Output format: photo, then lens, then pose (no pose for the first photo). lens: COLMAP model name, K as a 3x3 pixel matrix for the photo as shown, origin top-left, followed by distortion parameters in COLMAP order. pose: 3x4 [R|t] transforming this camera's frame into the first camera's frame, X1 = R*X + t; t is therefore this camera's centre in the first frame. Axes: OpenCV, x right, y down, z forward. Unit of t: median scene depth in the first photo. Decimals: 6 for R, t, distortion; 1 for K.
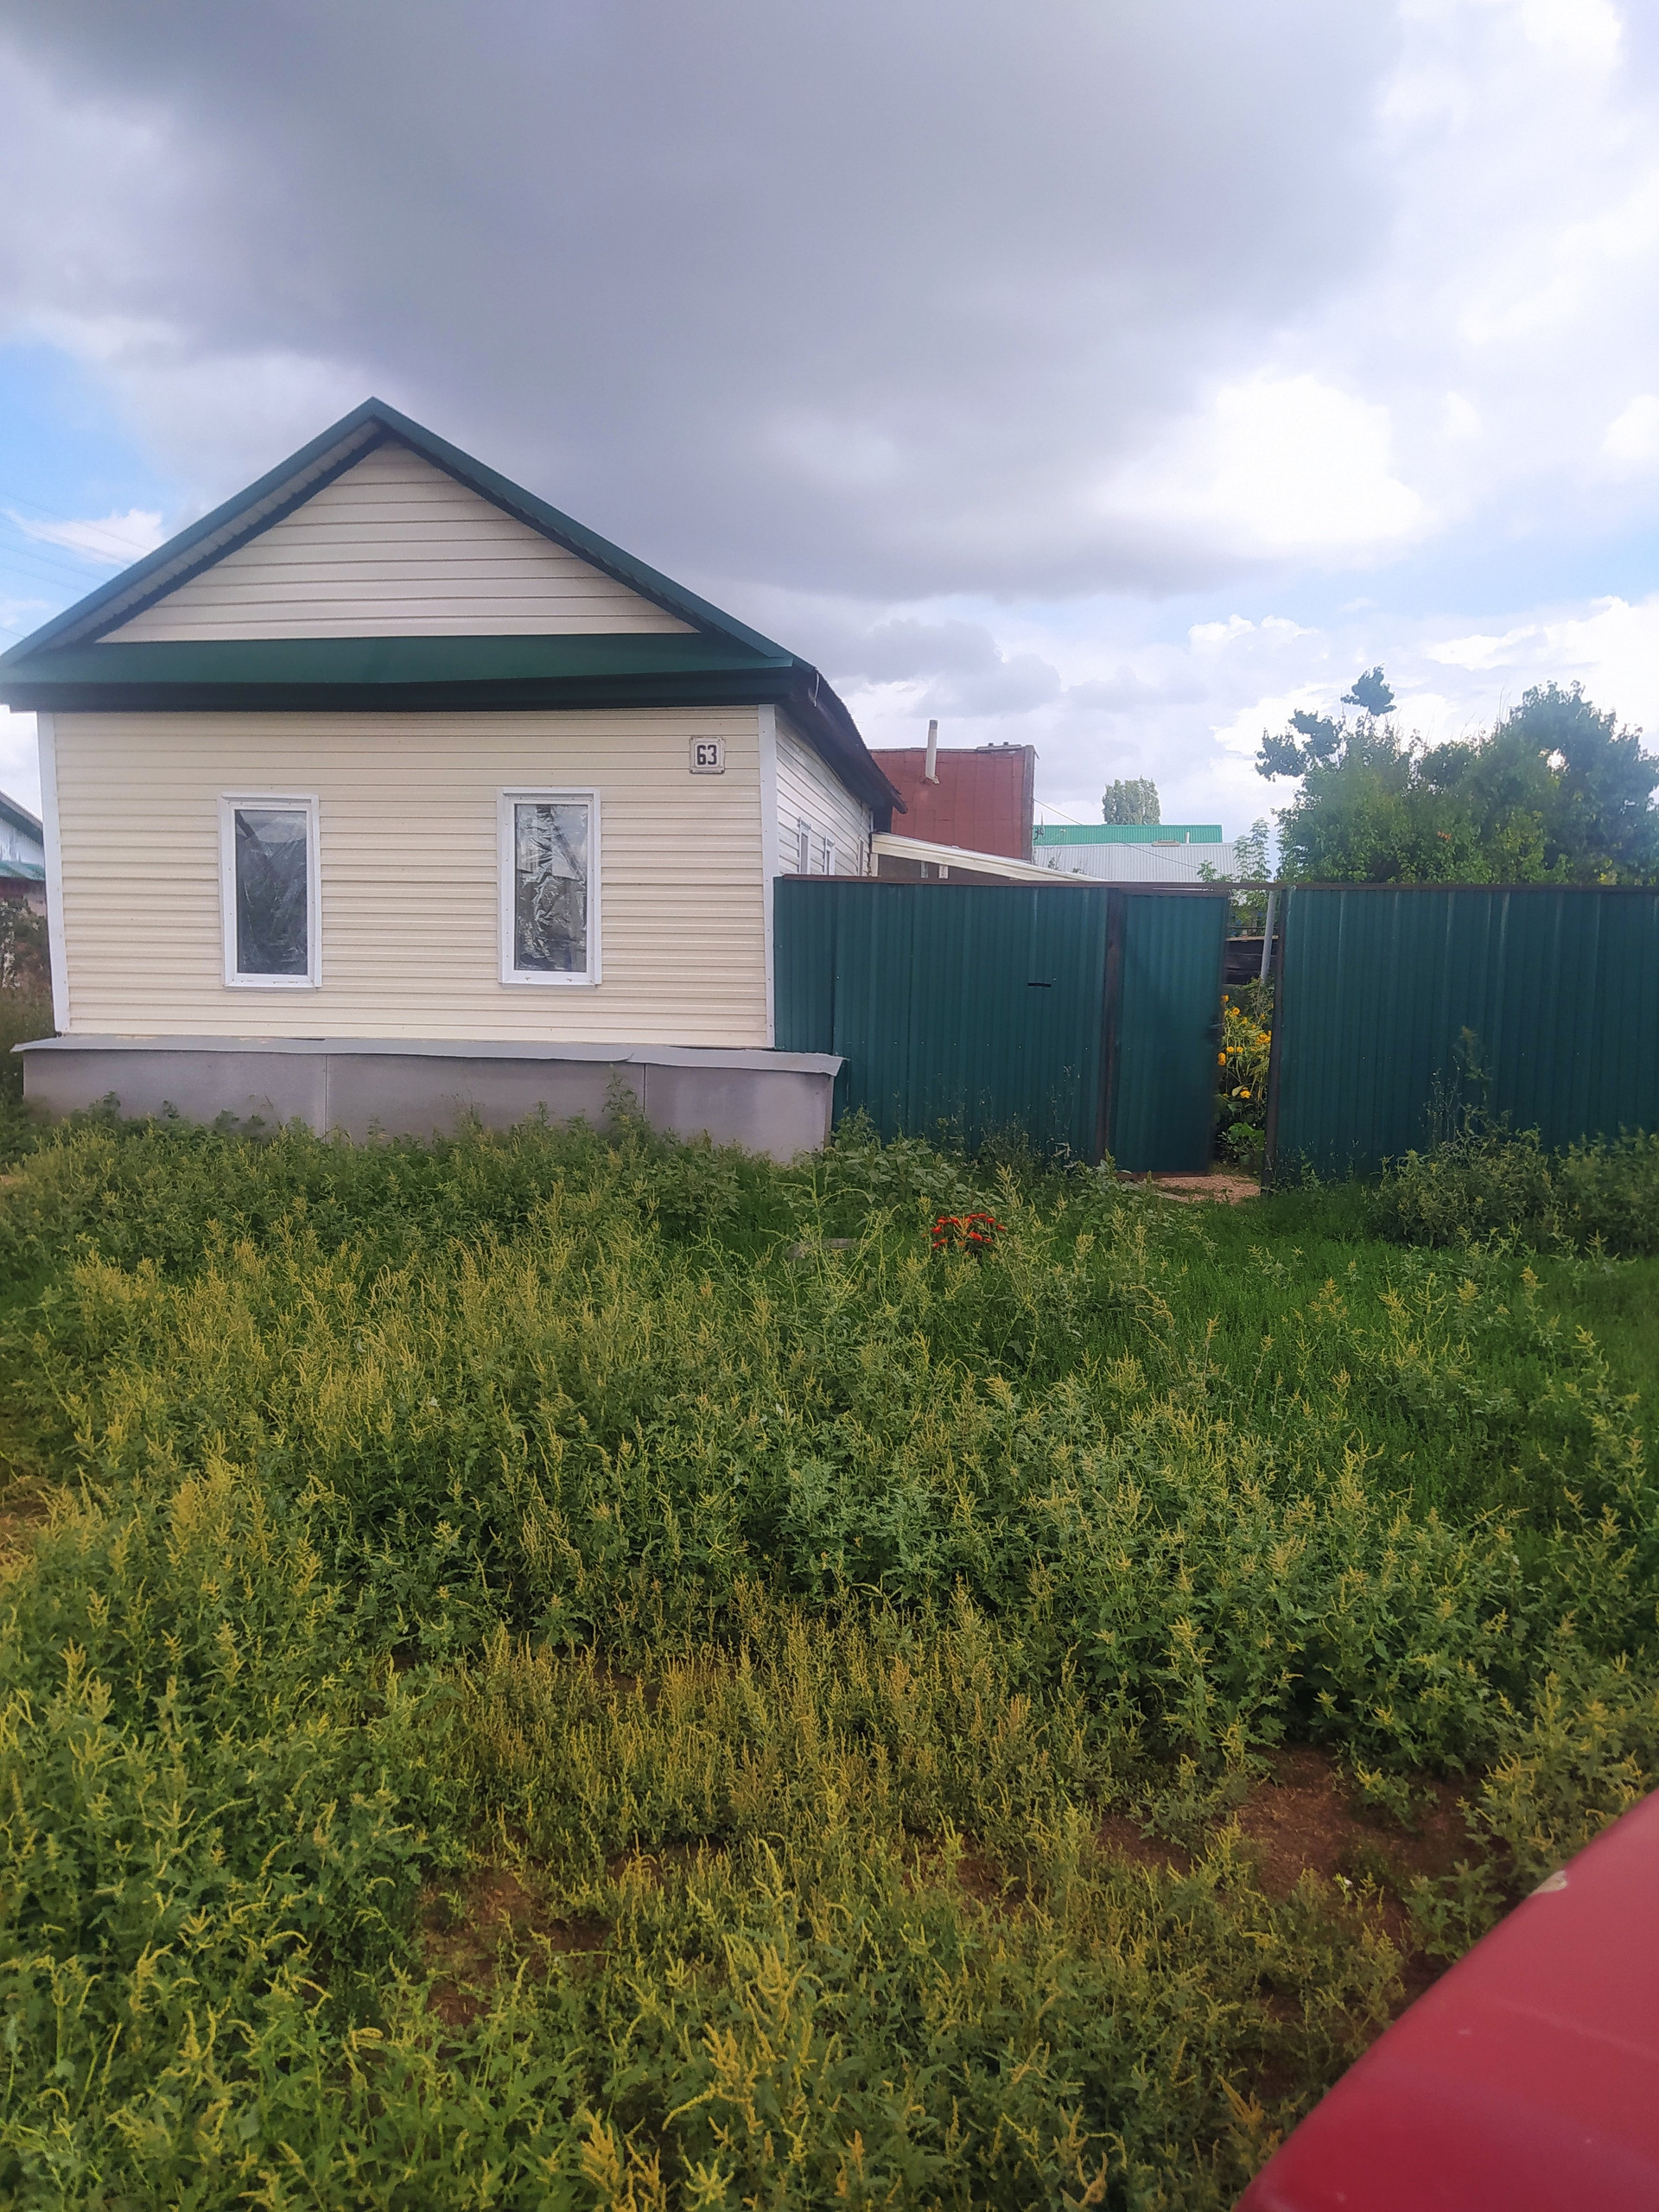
lens RADIAL K [[1601.1, 0, 829.5], [0, 1601.1, 1107.9], [0, 0, 1]] dist [-0.004836, -0.001420]
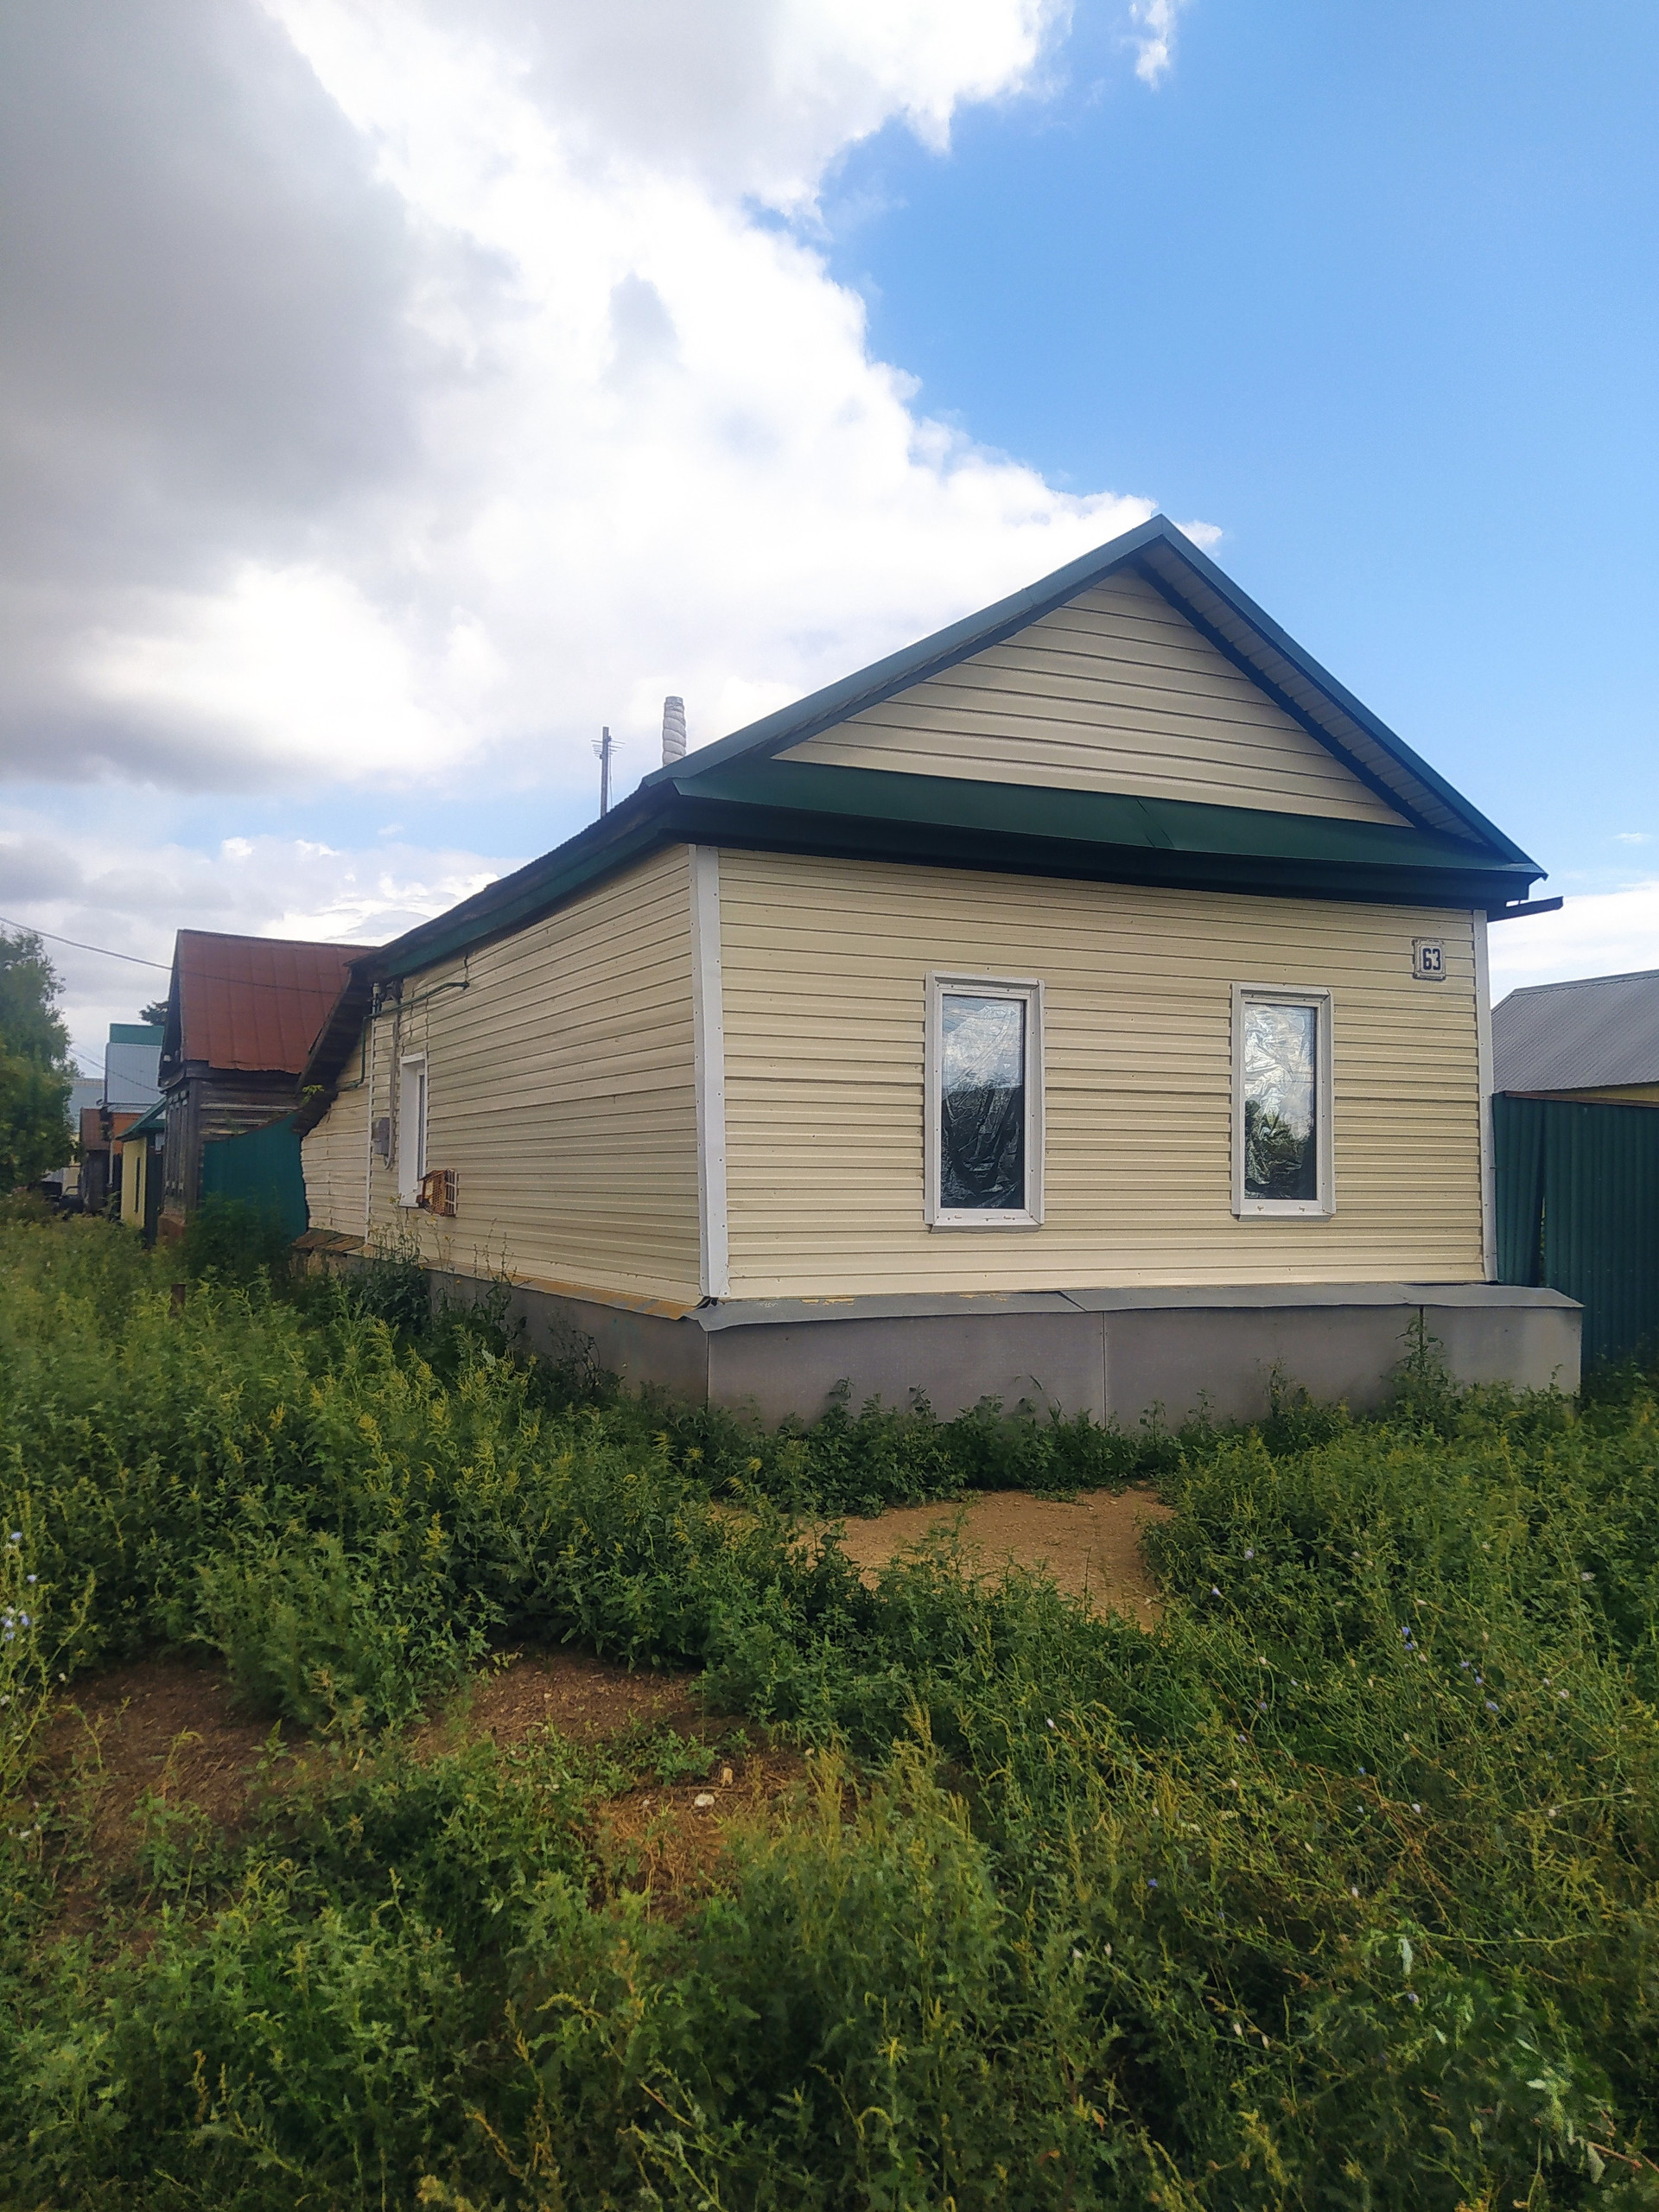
lens RADIAL K [[1801.7, 0, 828.2], [0, 1801.7, 1103.5], [0, 0, 1]] dist [0.007699, 0.000926]
pose [[0.852006, 0.015069, 0.523315, -0.875155], [0.060082, 0.990167, -0.126331, -0.030119], [-0.520073, 0.139077, 0.842723, 0.317988]]
